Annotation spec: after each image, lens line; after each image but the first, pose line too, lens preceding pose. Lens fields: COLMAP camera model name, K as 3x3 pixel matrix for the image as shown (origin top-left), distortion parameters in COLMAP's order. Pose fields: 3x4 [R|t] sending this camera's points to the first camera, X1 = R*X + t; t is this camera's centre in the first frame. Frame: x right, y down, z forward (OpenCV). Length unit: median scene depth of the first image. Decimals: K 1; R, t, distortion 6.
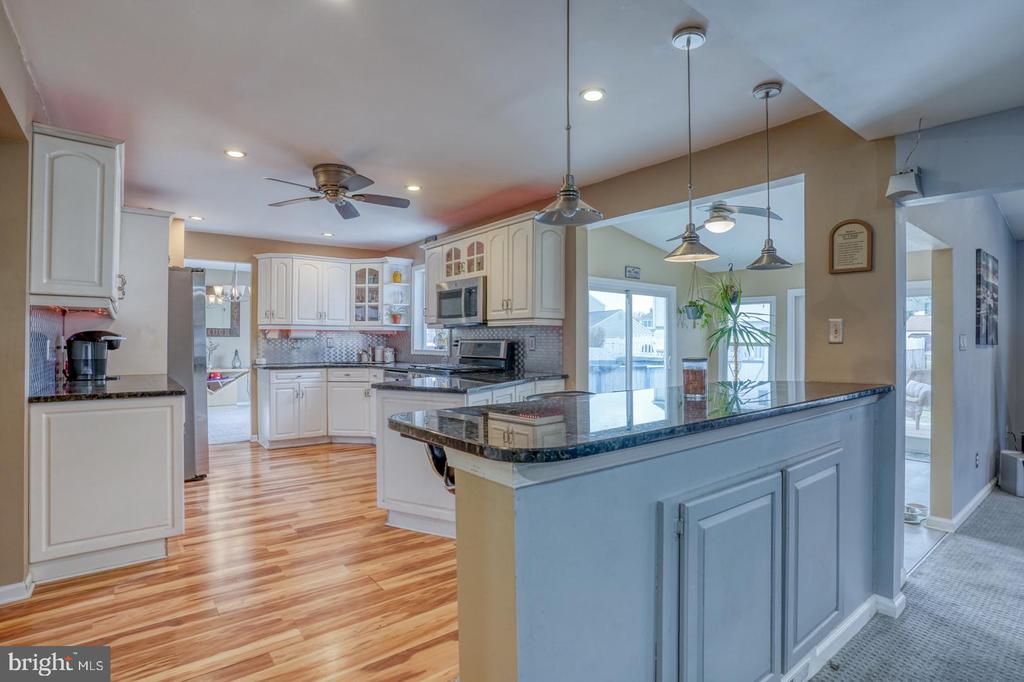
lens RADIAL K [[514.5, 0, 512.1], [0, 514.5, 343.0], [0, 0, 1]] dist [-0.062063, 0.016647]
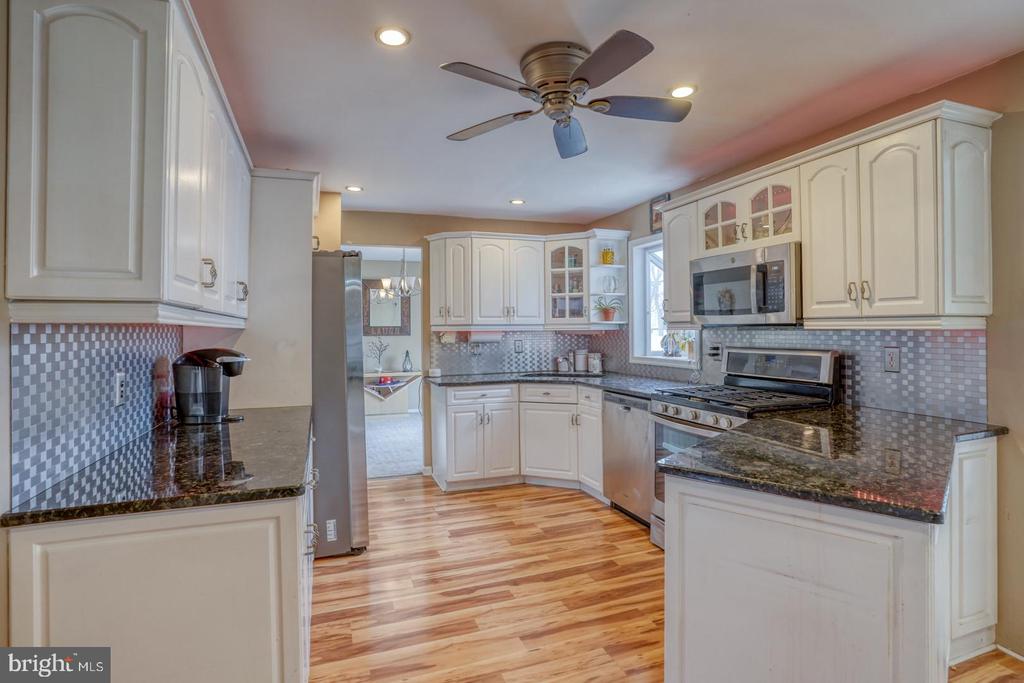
lens RADIAL K [[514.5, 0, 509.3], [0, 514.5, 326.8], [0, 0, 1]] dist [-0.062063, 0.016647]
pose [[0.953274, -0.012894, -0.301833, -0.179467], [0.011014, 0.999908, -0.007929, -0.032206], [0.301907, 0.004234, 0.953328, 0.343638]]
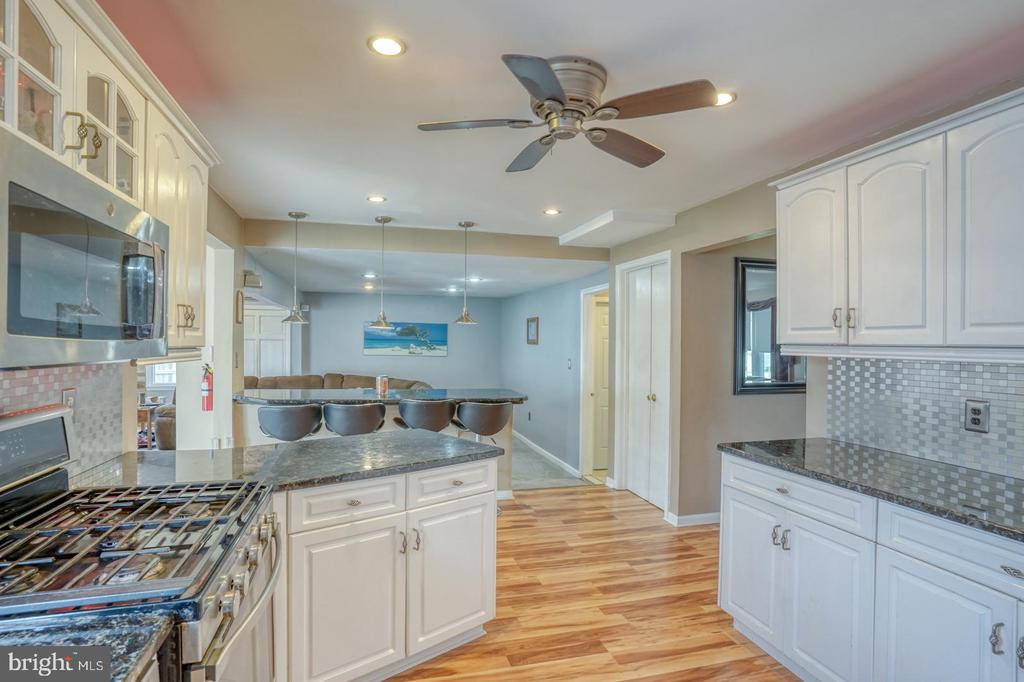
lens RADIAL K [[514.5, 0, 510.3], [0, 514.5, 347.0], [0, 0, 1]] dist [-0.062063, 0.016647]
pose [[-0.926859, -0.017607, 0.374996, -0.375761], [-0.013478, 0.999816, 0.013631, -0.050331], [-0.375167, 0.007579, -0.926926, 1.143645]]
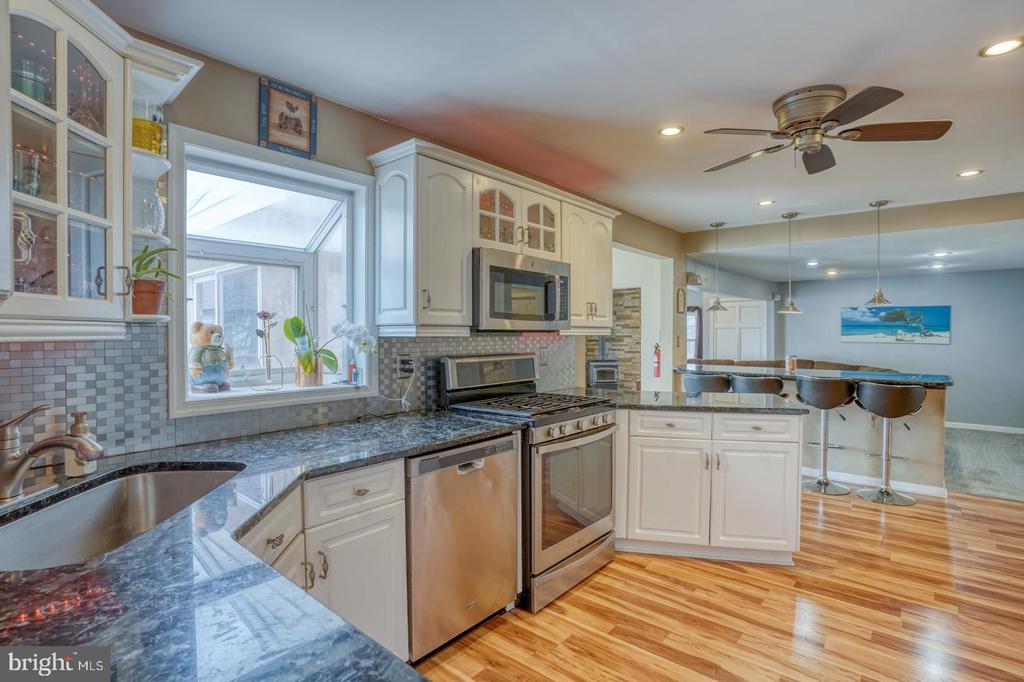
lens RADIAL K [[514.5, 0, 505.0], [0, 514.5, 341.3], [0, 0, 1]] dist [-0.062063, 0.016647]
pose [[-0.201484, -0.022174, 0.979241, -0.677377], [0.004331, 0.999714, 0.023529, -0.038273], [-0.979482, 0.008982, -0.201330, 1.141233]]
